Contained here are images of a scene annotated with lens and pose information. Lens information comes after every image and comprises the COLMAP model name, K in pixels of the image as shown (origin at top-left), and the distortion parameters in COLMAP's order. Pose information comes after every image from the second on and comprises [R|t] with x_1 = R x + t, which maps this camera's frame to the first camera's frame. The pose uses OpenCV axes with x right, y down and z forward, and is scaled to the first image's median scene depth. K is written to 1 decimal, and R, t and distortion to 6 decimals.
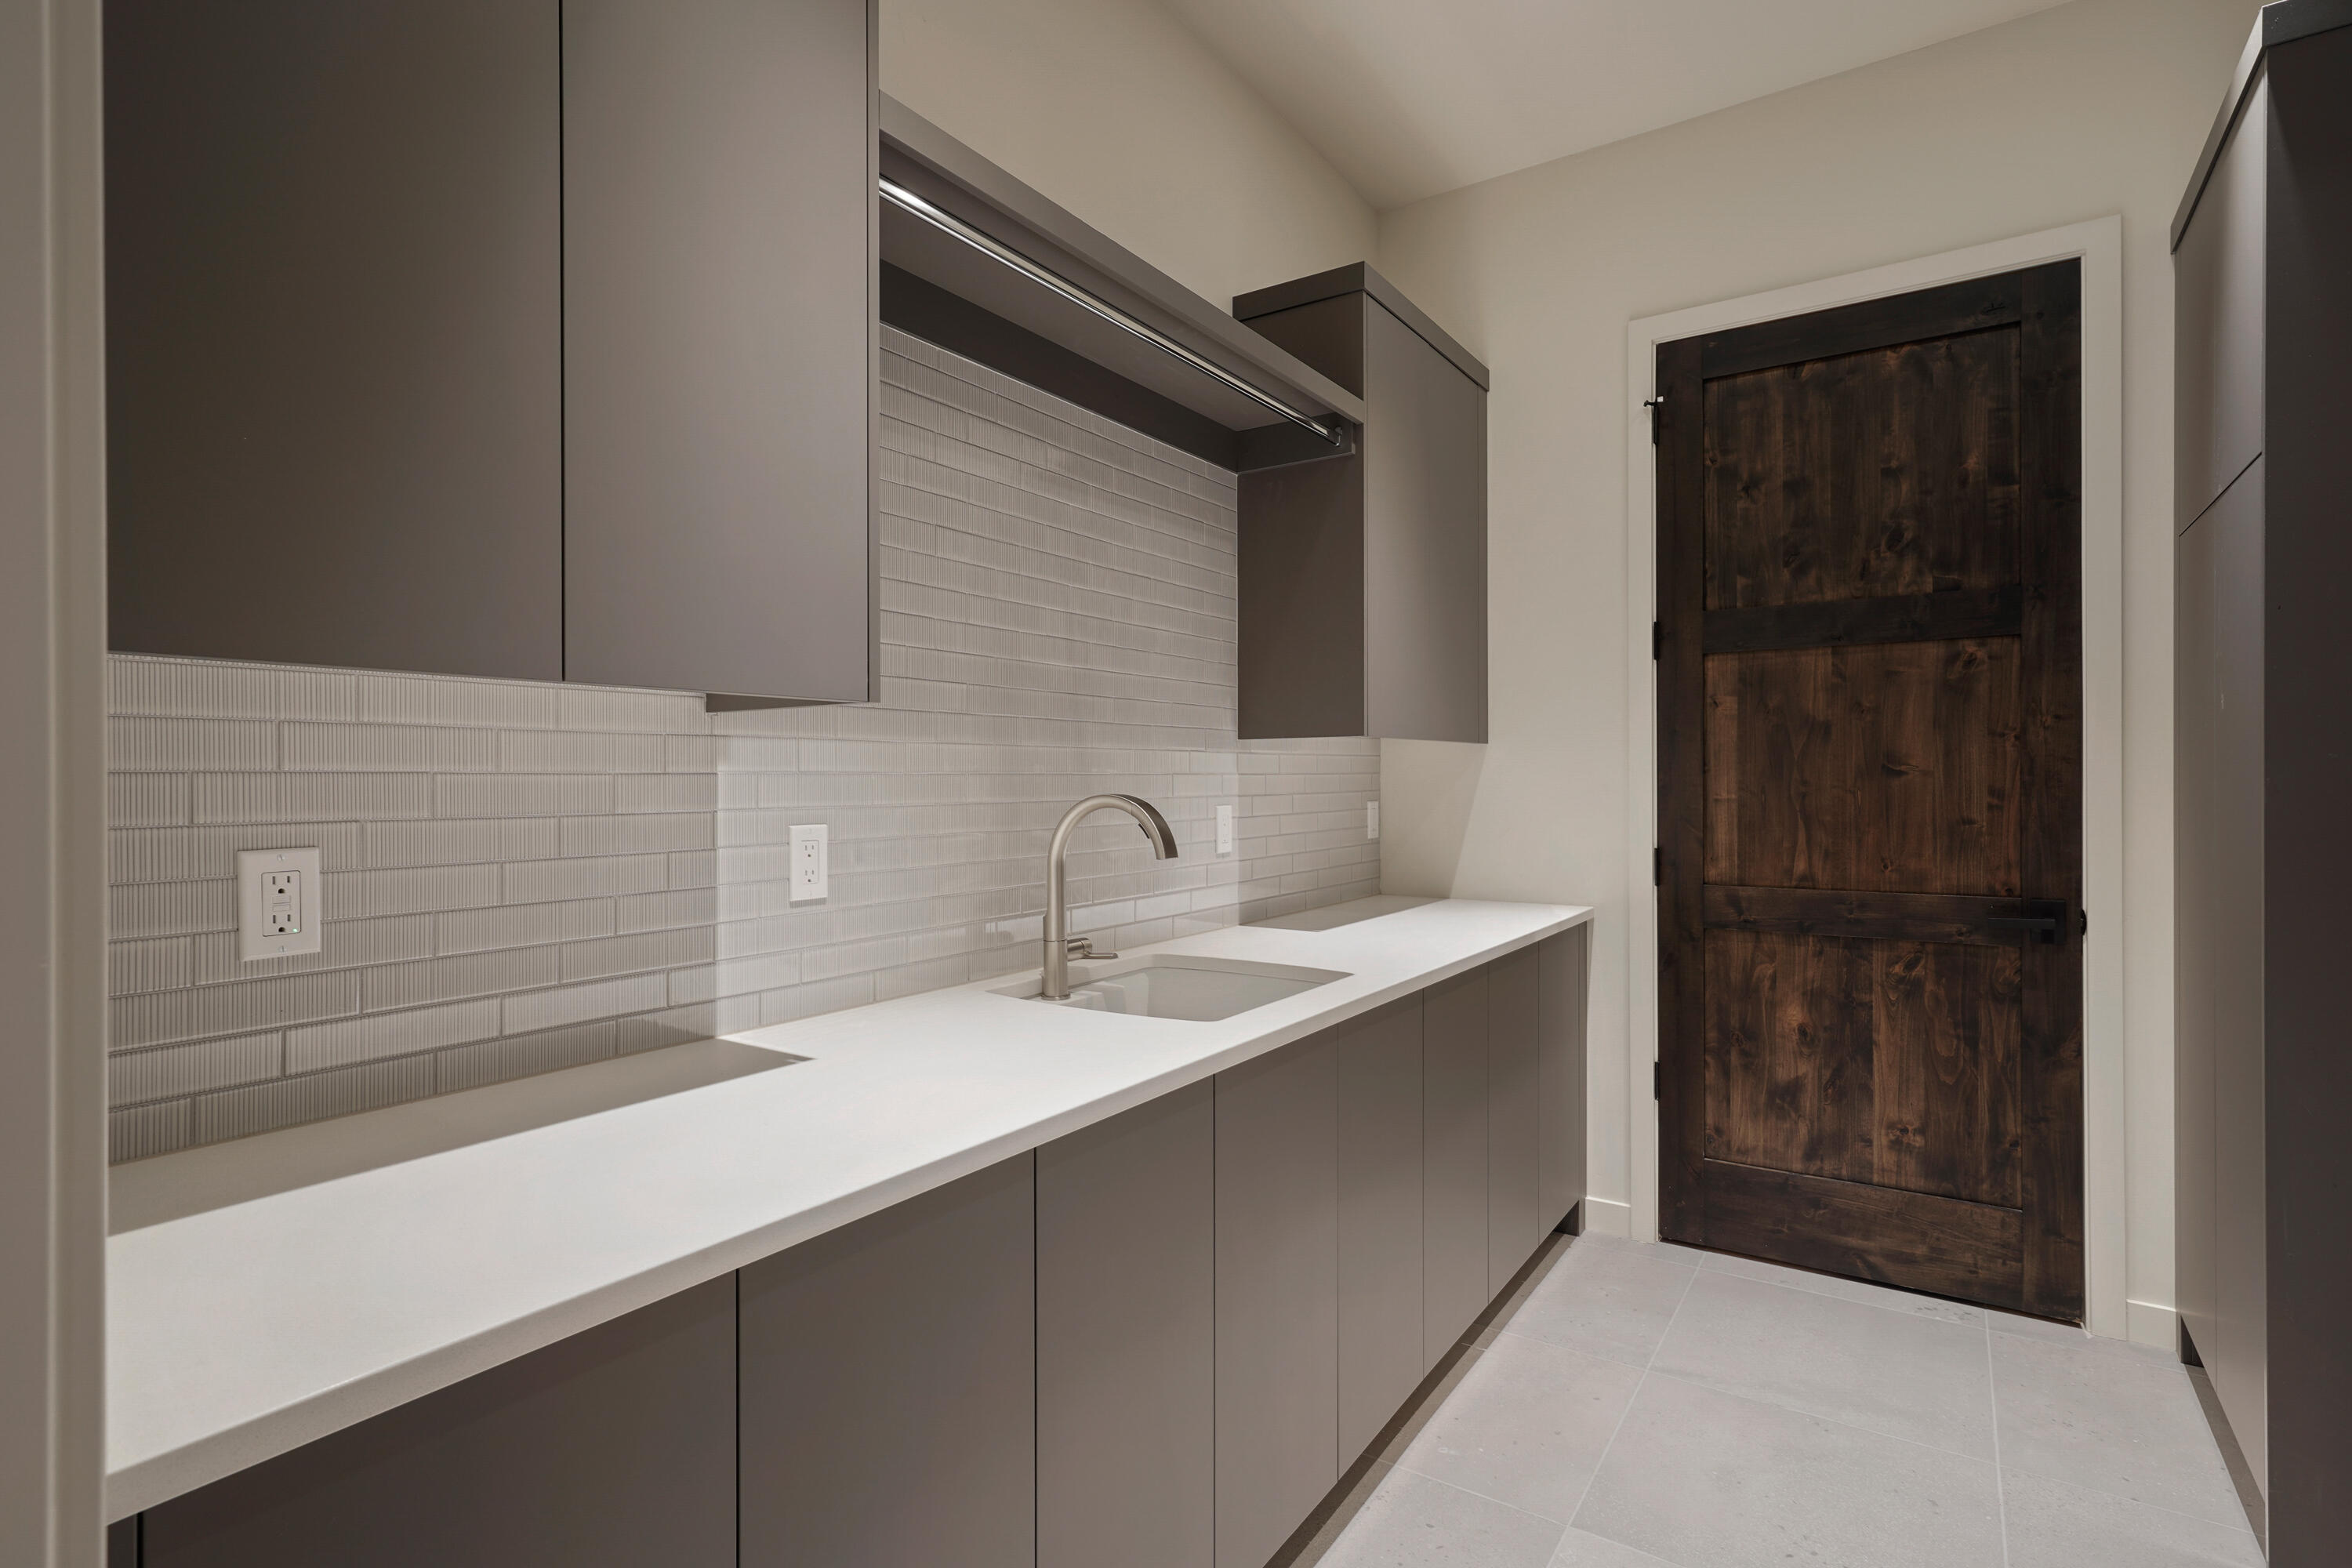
lens RADIAL K [[1143.8, 0, 1170.9], [0, 1143.8, 781.1], [0, 0, 1]] dist [-0.008451, 0.003958]
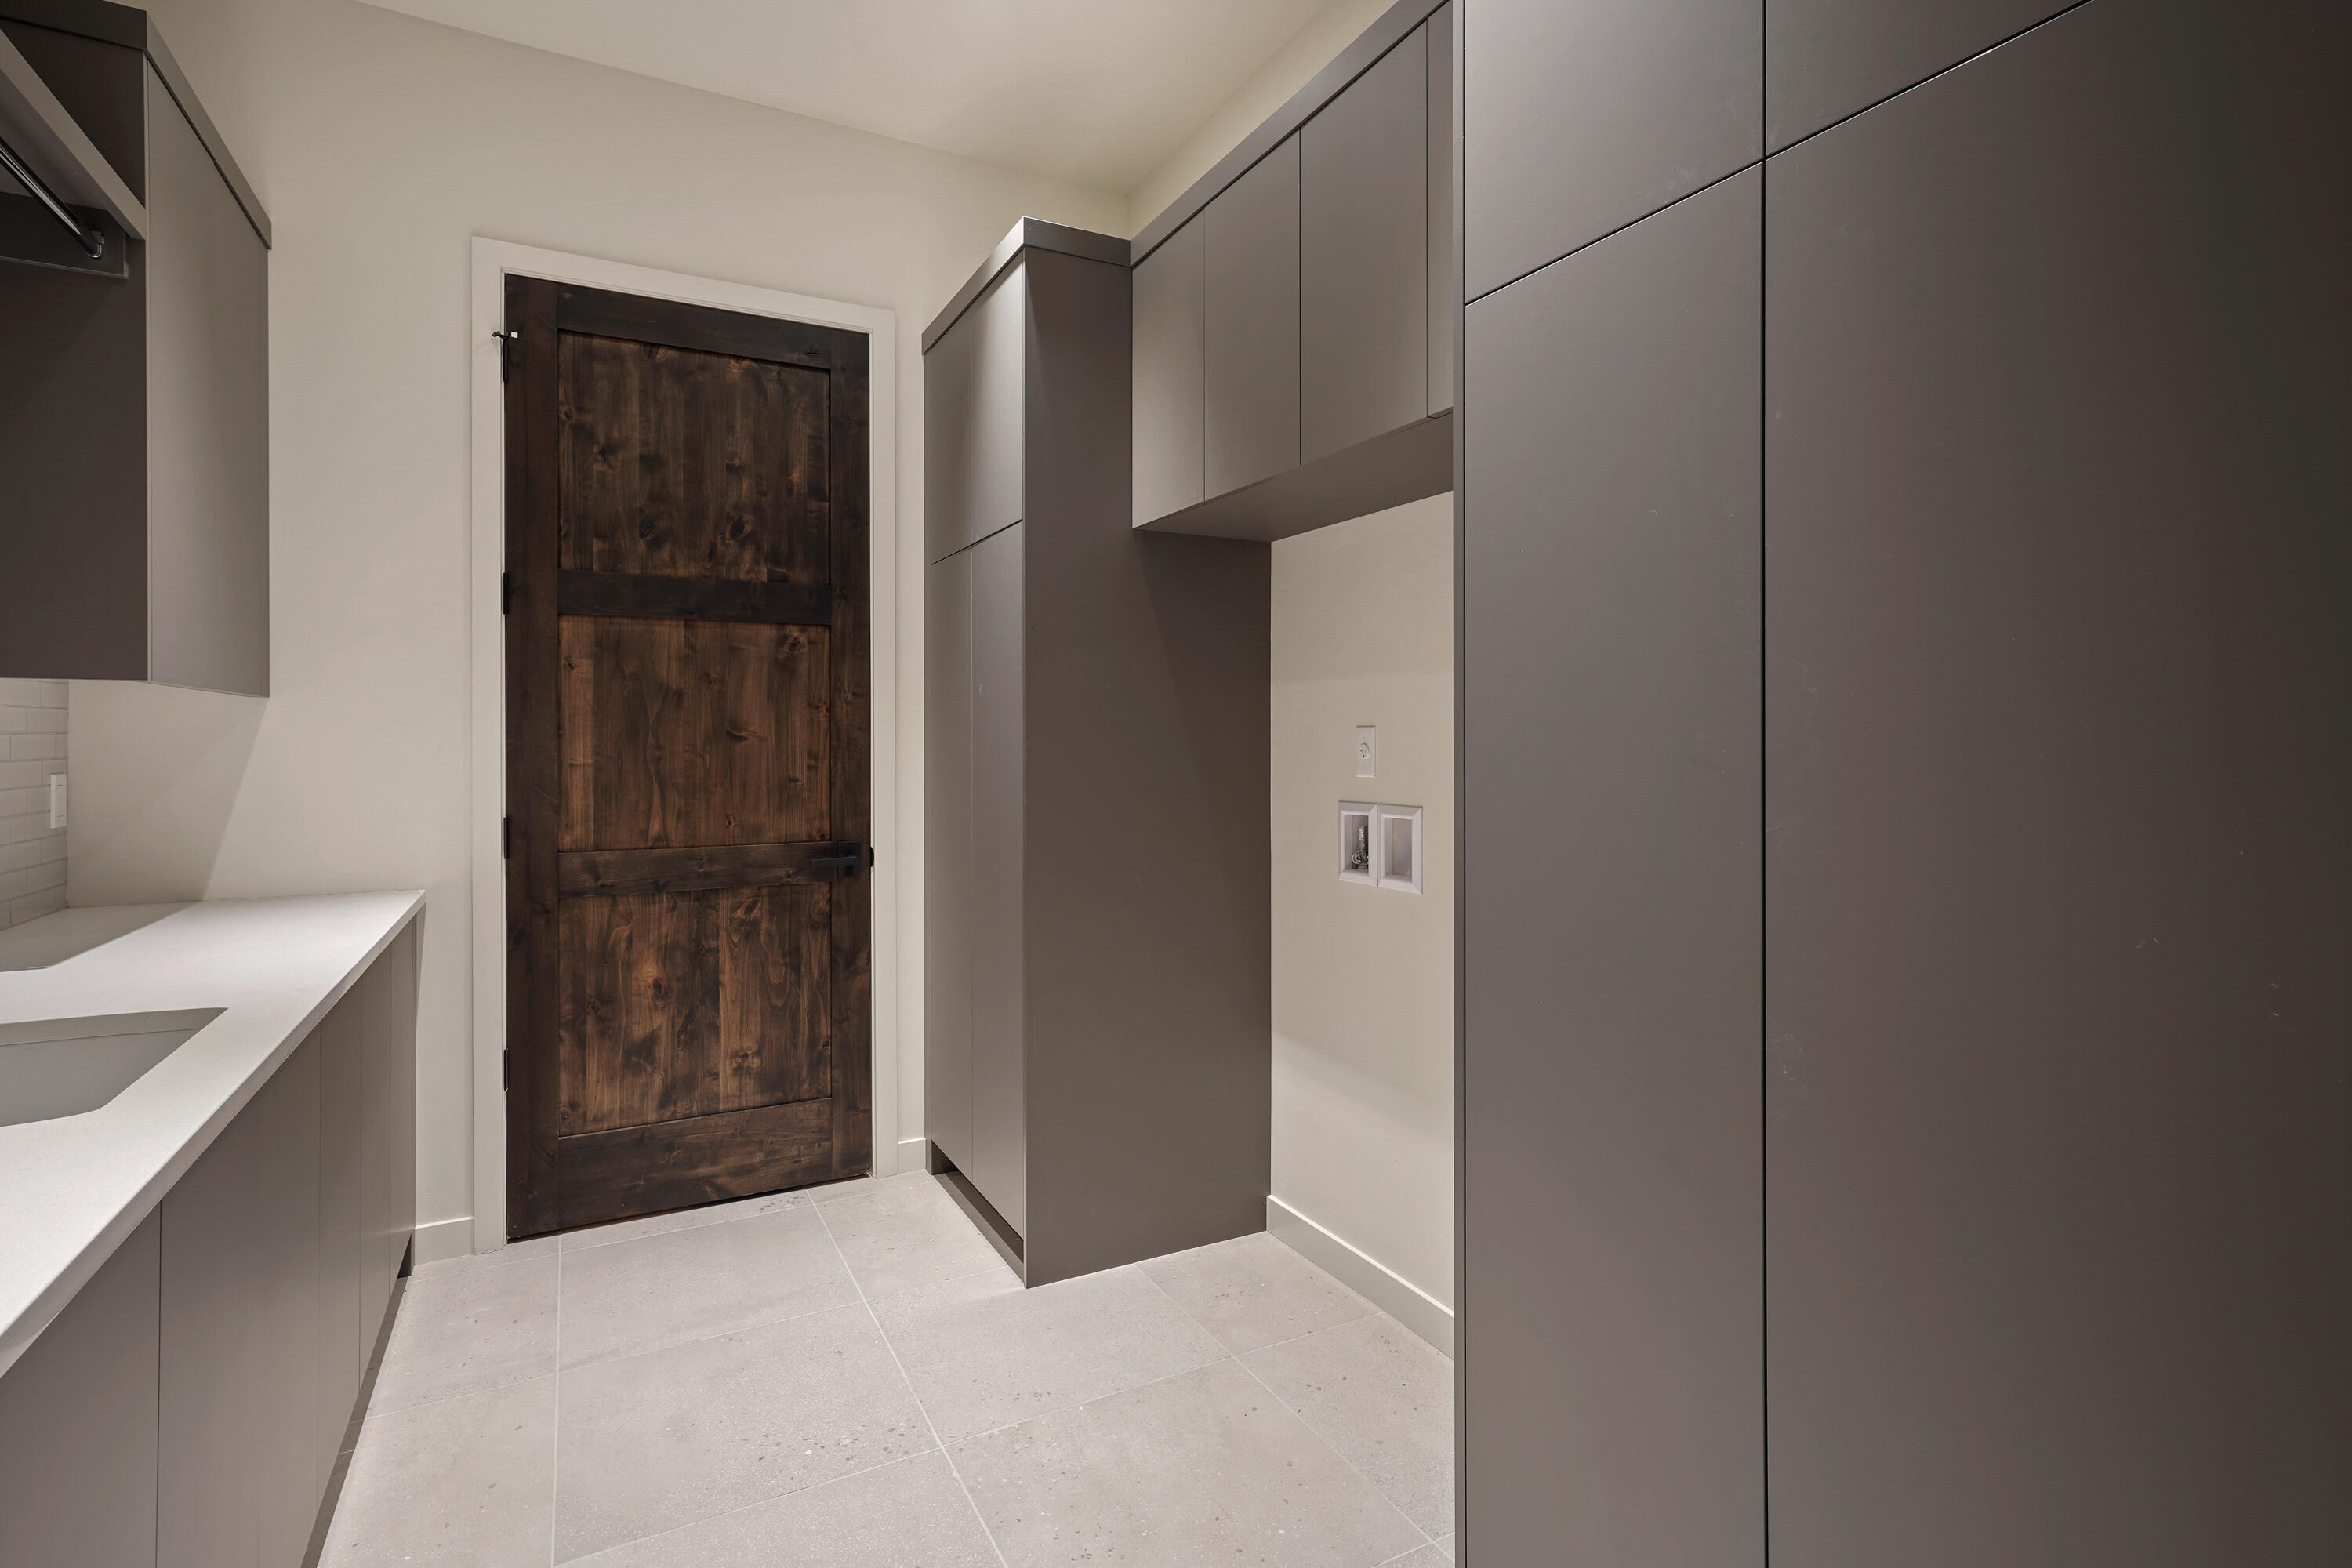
lens RADIAL K [[1143.8, 0, 1199.0], [0, 1143.8, 742.7], [0, 0, 1]] dist [-0.008451, 0.003958]
pose [[0.447807, 0.004553, 0.894119, -0.162254], [0.001401, 0.999982, -0.005793, 0.004173], [-0.894129, 0.003847, 0.447792, 0.093003]]
